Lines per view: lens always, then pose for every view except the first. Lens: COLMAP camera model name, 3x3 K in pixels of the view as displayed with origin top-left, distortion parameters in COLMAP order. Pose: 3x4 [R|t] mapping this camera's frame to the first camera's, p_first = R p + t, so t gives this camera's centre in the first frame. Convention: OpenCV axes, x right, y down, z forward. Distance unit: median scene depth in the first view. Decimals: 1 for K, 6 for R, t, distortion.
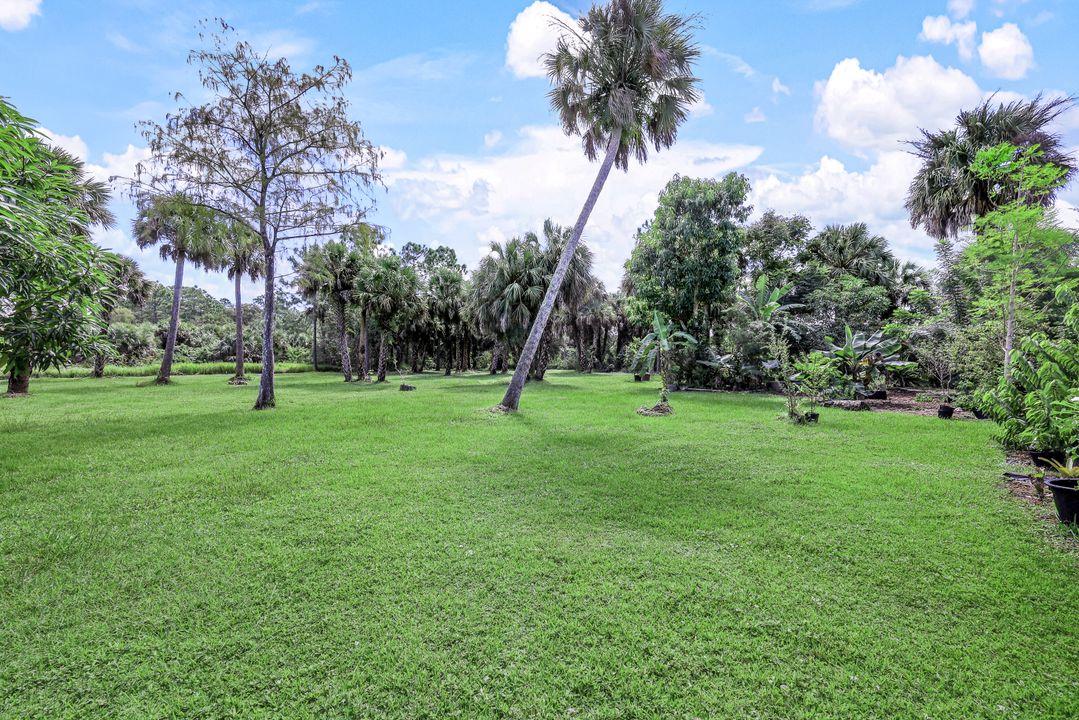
lens RADIAL K [[441.5, 0, 538.3], [0, 441.5, 358.0], [0, 0, 1]] dist [0.002976, 0.000187]
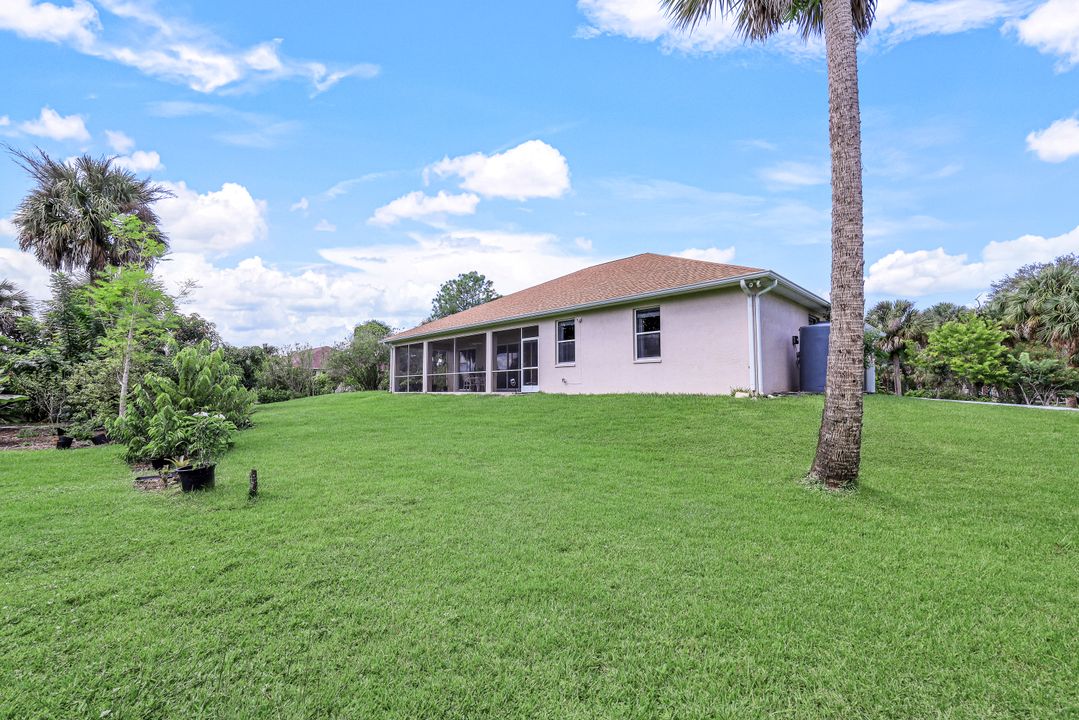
lens RADIAL K [[441.5, 0, 538.3], [0, 441.5, 358.0], [0, 0, 1]] dist [0.002976, 0.000187]
pose [[-0.031972, 0.072211, 0.996877, -0.113975], [0.002718, 0.997389, -0.072161, 0.001372], [-0.999485, 0.000402, -0.032085, -0.052798]]
